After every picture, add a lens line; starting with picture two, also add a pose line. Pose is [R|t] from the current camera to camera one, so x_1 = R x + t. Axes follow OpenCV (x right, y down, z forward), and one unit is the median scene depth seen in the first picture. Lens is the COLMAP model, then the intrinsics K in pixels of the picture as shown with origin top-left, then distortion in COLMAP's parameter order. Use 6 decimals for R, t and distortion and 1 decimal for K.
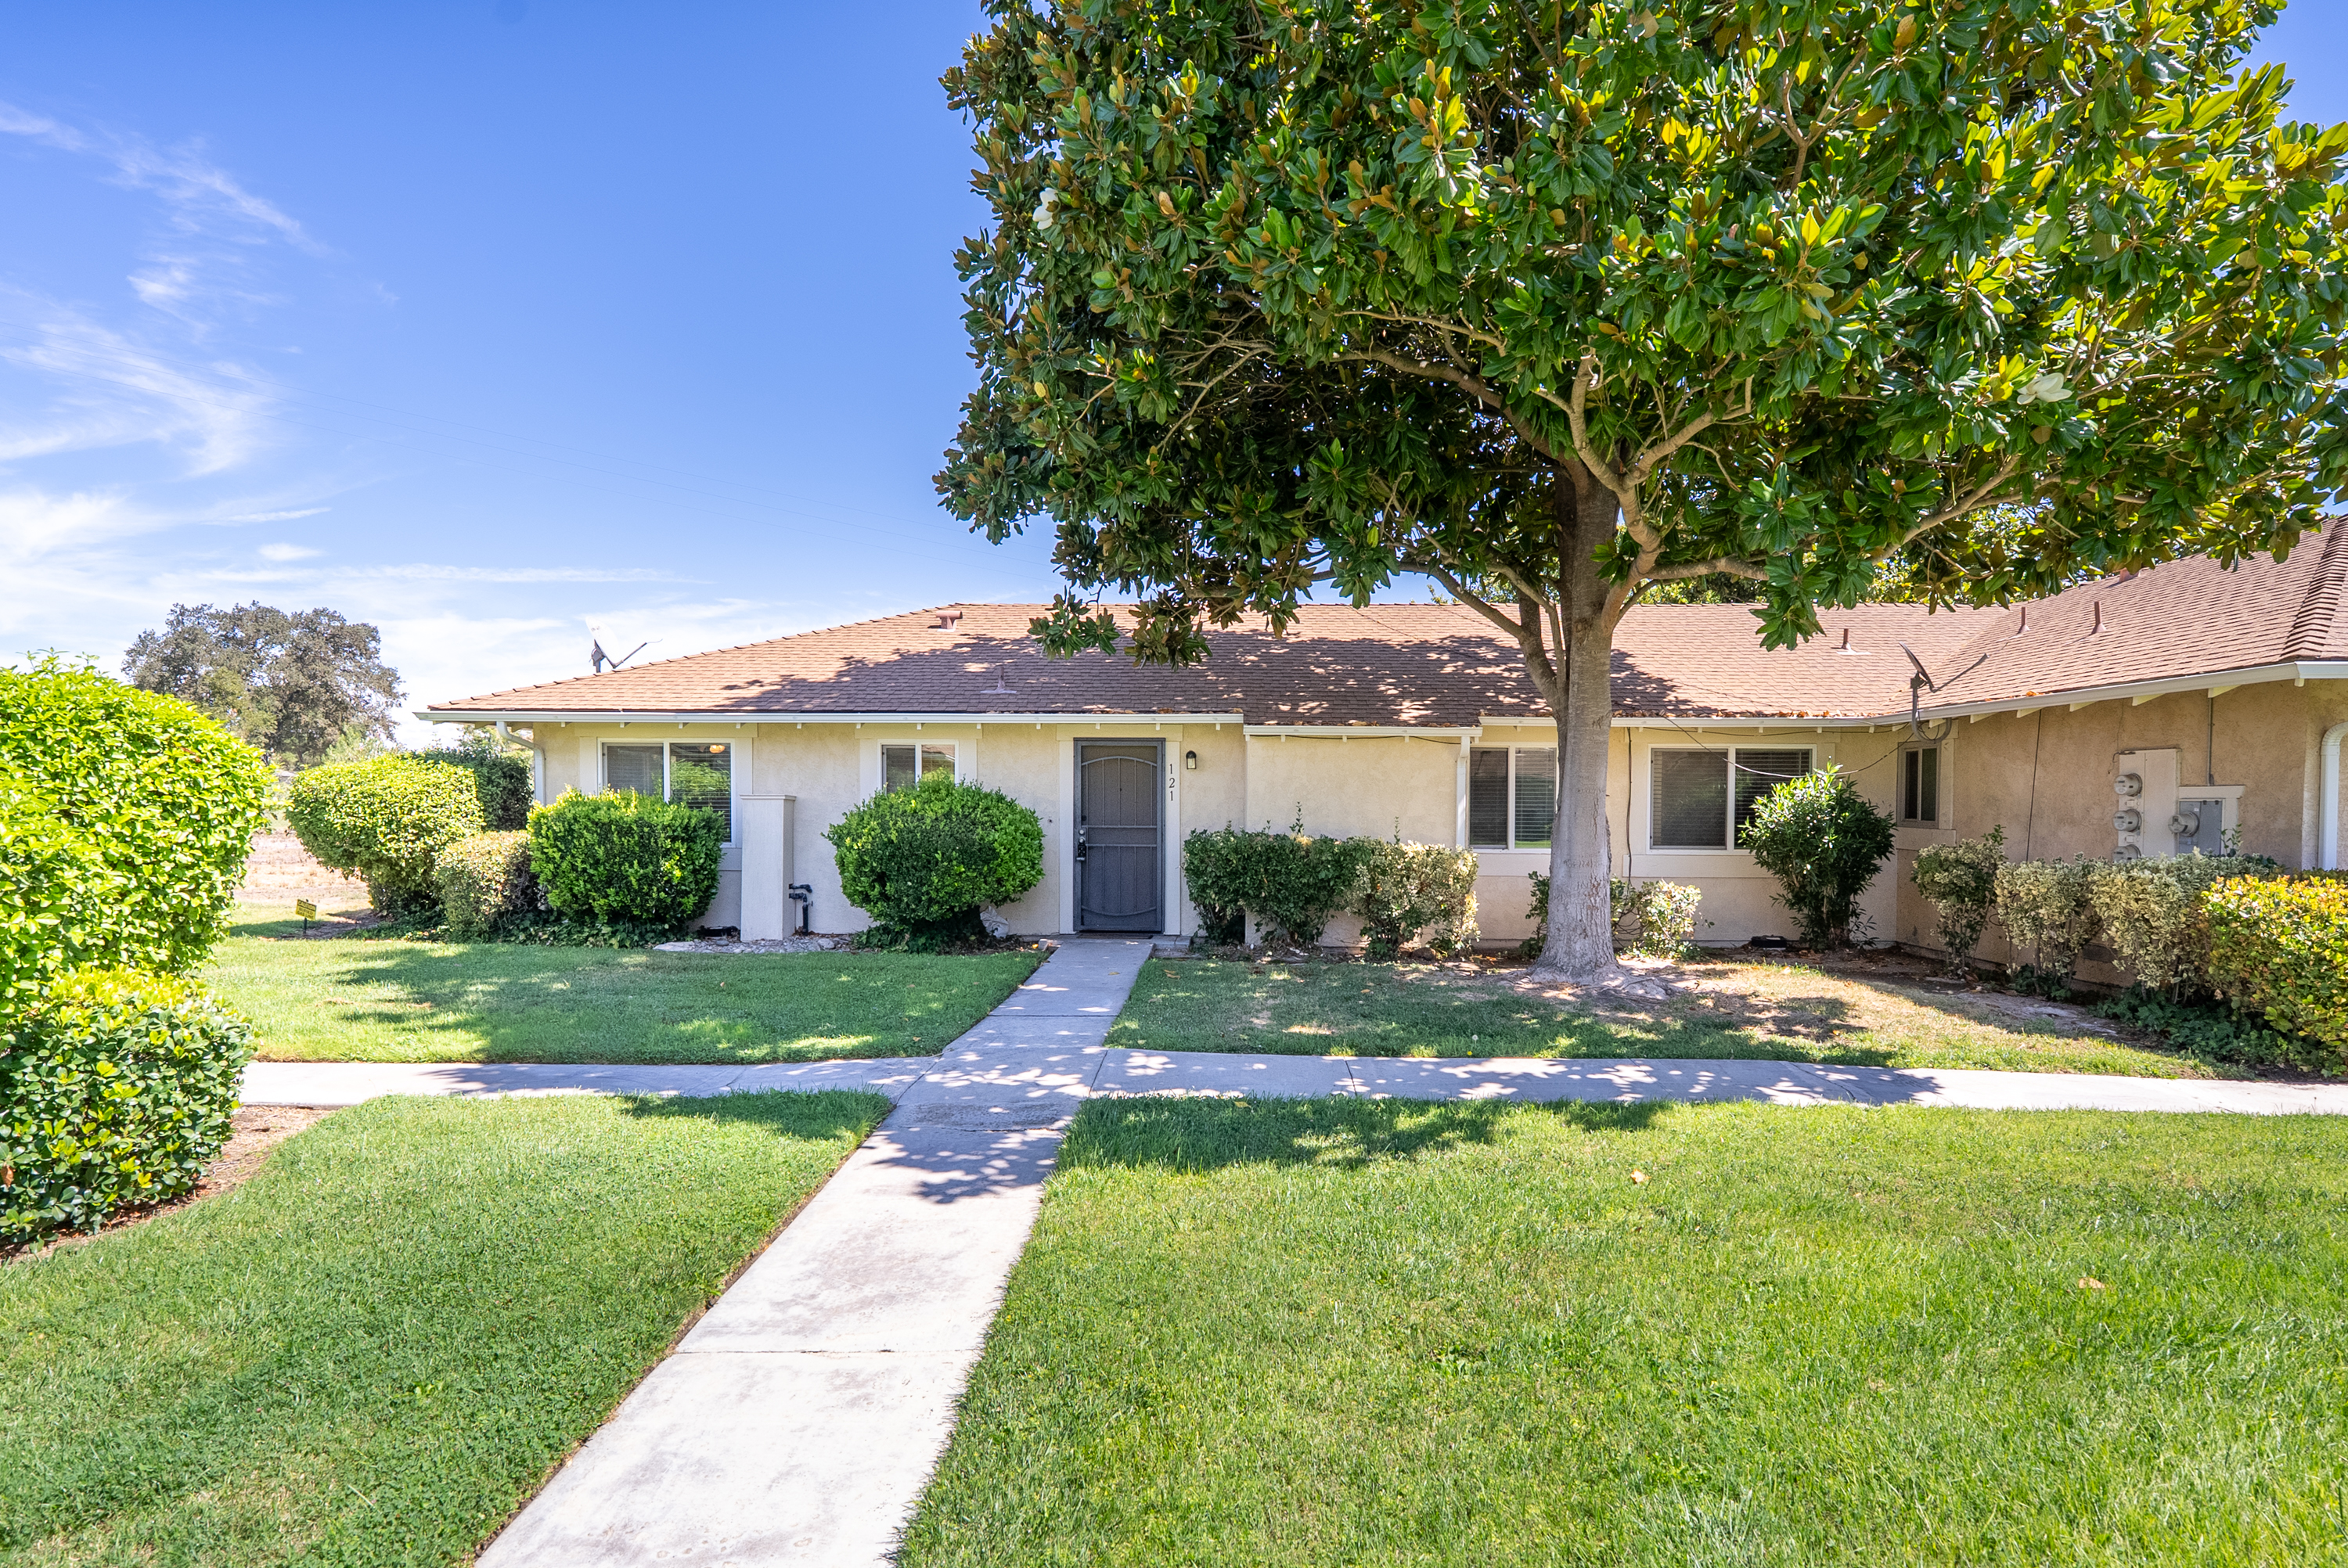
lens RADIAL K [[1072.1, 0, 1187.1], [0, 1072.1, 844.9], [0, 0, 1]] dist [-0.007005, 0.002663]
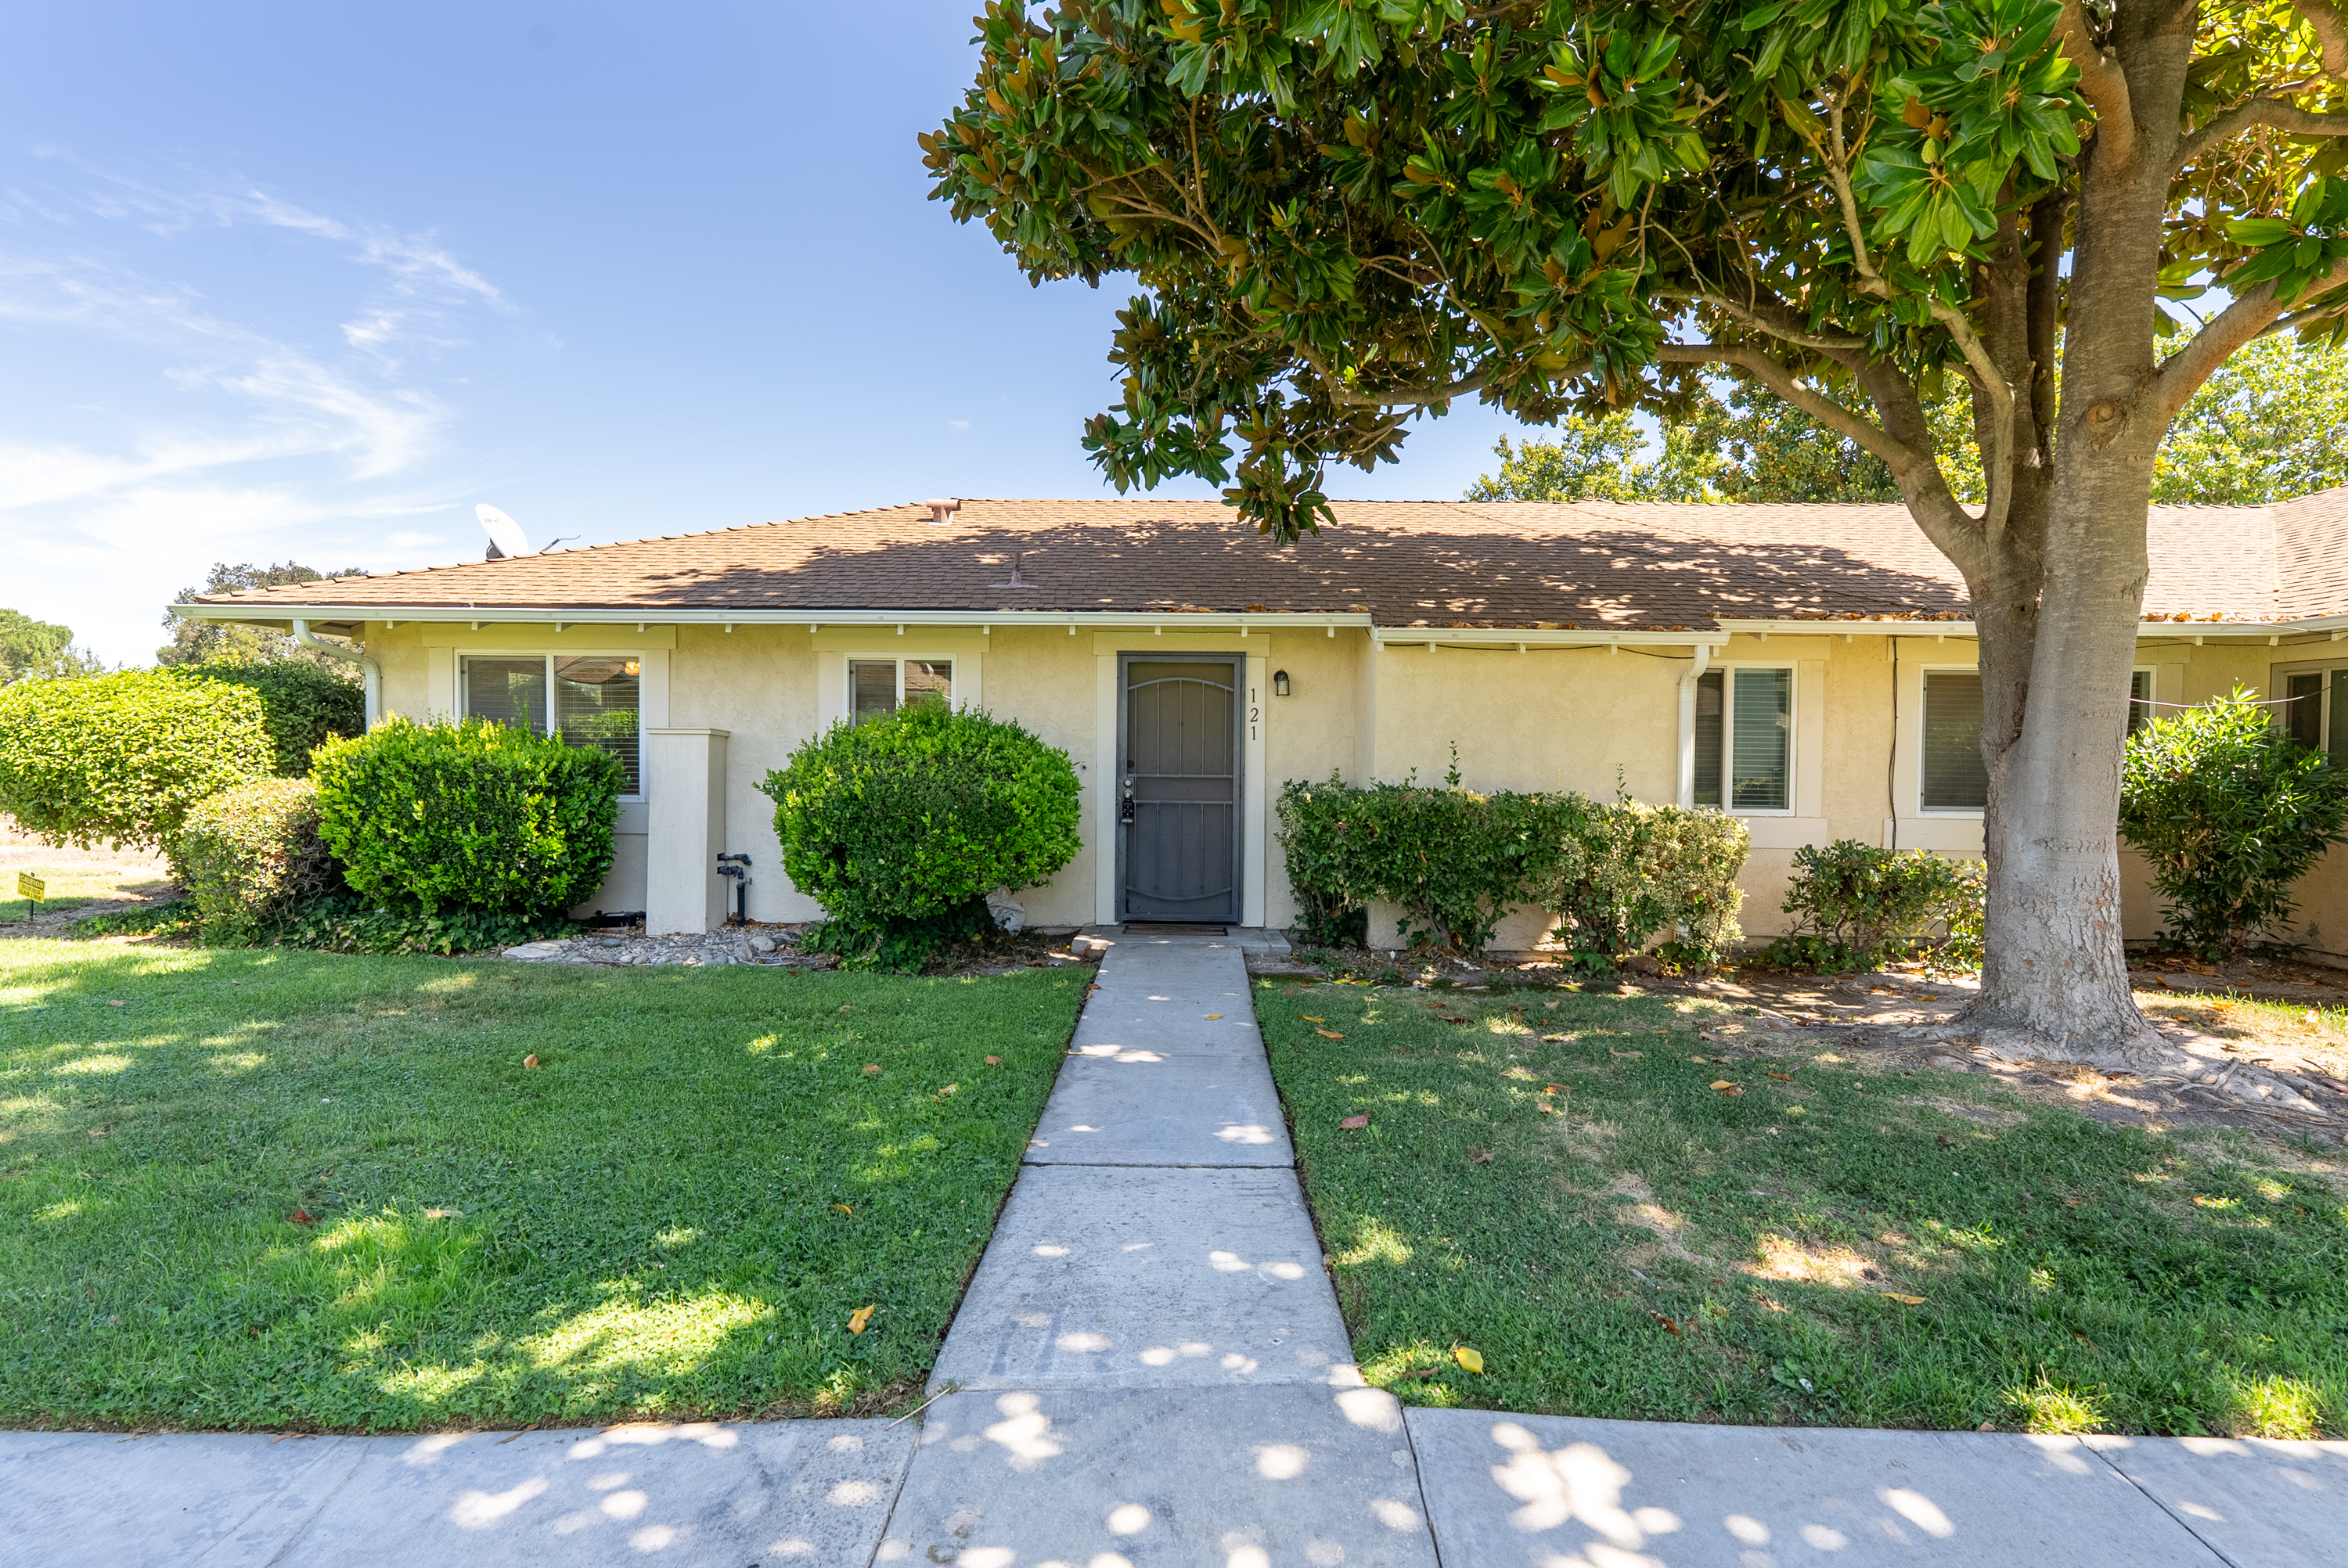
lens RADIAL K [[1072.1, 0, 1175.0], [0, 1072.1, 781.5], [0, 0, 1]] dist [-0.007005, 0.002663]
pose [[0.999989, 0.004694, 0.000674, -0.075054], [-0.004685, 0.999907, -0.012771, -0.004499], [-0.000734, 0.012767, 0.999918, 0.318486]]
